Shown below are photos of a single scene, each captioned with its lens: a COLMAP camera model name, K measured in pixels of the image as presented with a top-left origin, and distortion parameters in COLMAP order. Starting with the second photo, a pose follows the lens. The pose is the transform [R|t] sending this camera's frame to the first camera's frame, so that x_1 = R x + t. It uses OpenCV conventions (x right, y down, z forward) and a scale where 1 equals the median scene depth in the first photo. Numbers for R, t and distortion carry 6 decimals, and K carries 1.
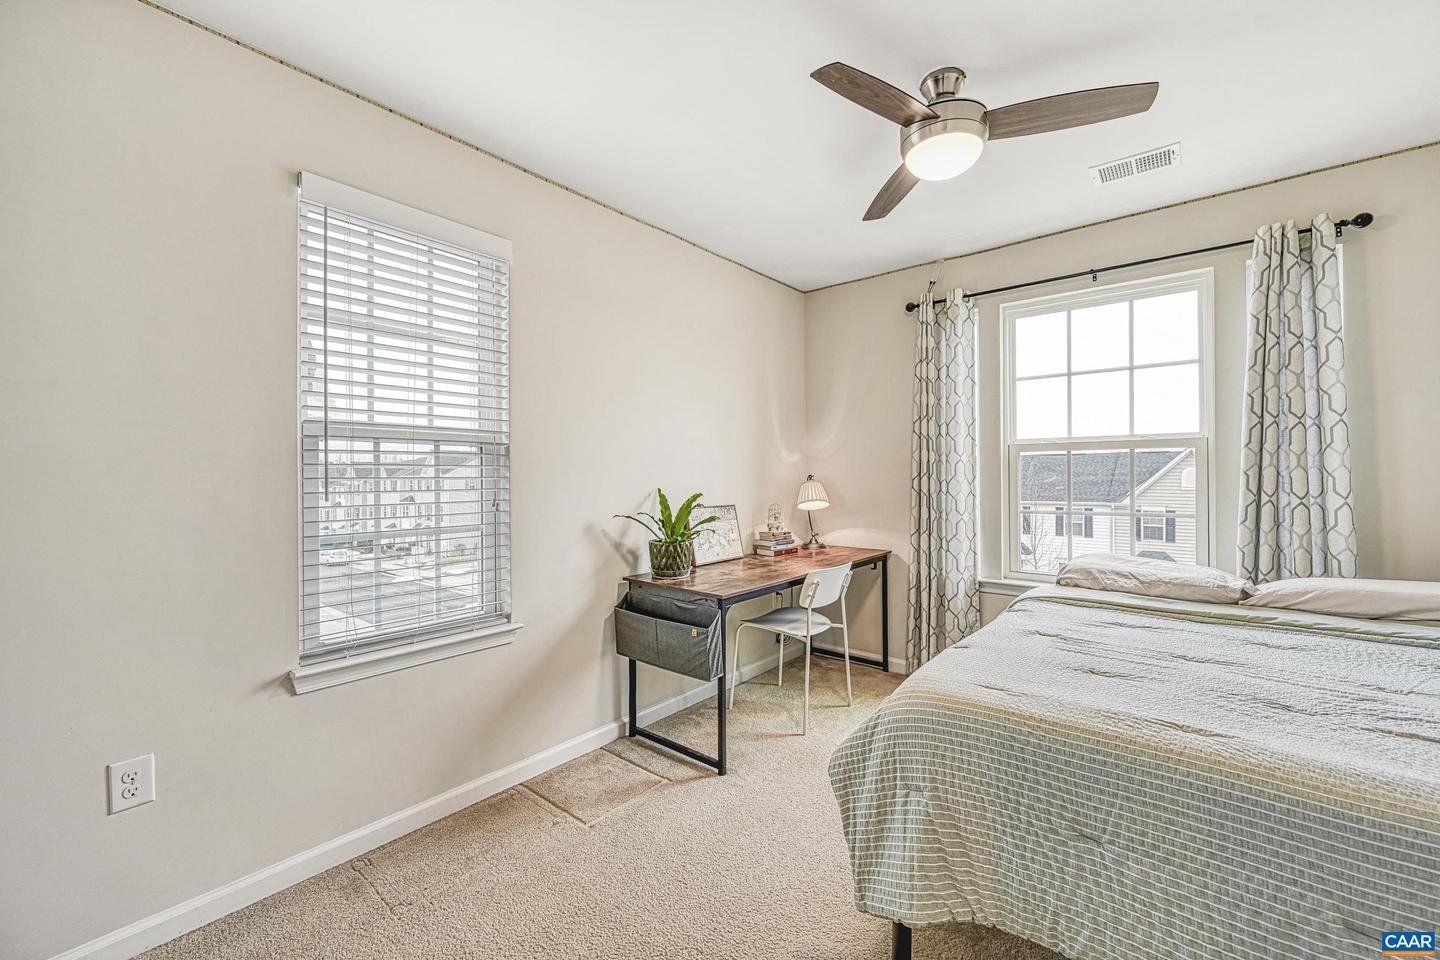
lens RADIAL K [[574.6, 0, 720.0], [0, 574.6, 480.0], [0, 0, 1]] dist [0.001547, 0.000200]
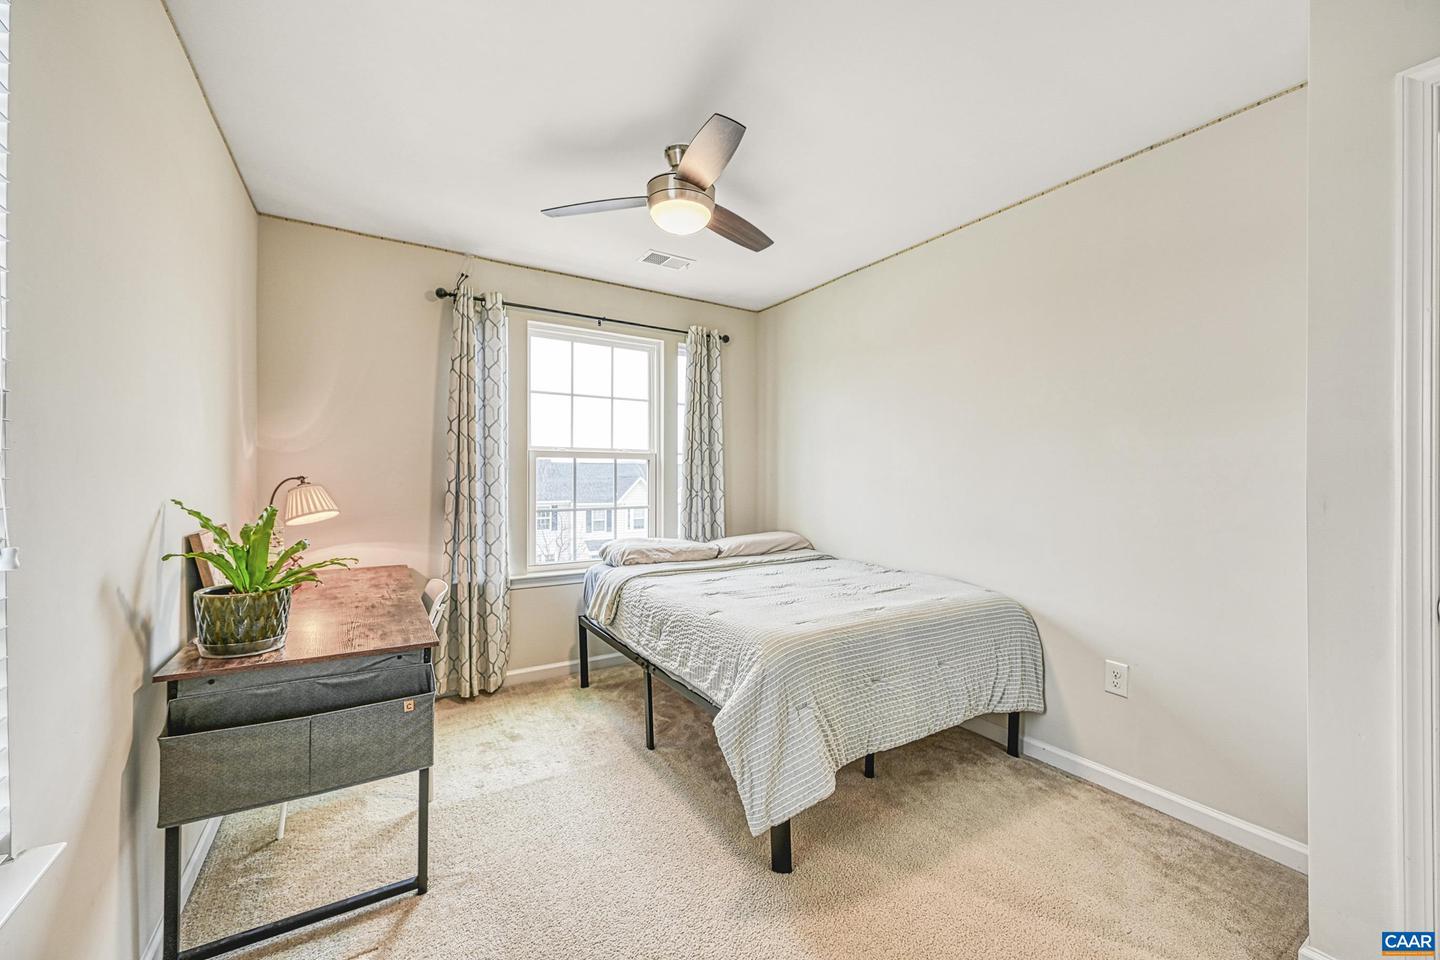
lens RADIAL K [[574.6, 0, 720.0], [0, 574.6, 480.0], [0, 0, 1]] dist [0.001547, 0.000200]
pose [[0.310060, 0.001517, 0.950716, -0.486206], [0.001908, 0.999996, -0.002218, -0.001789], [-0.950715, 0.002502, 0.310055, 0.360651]]
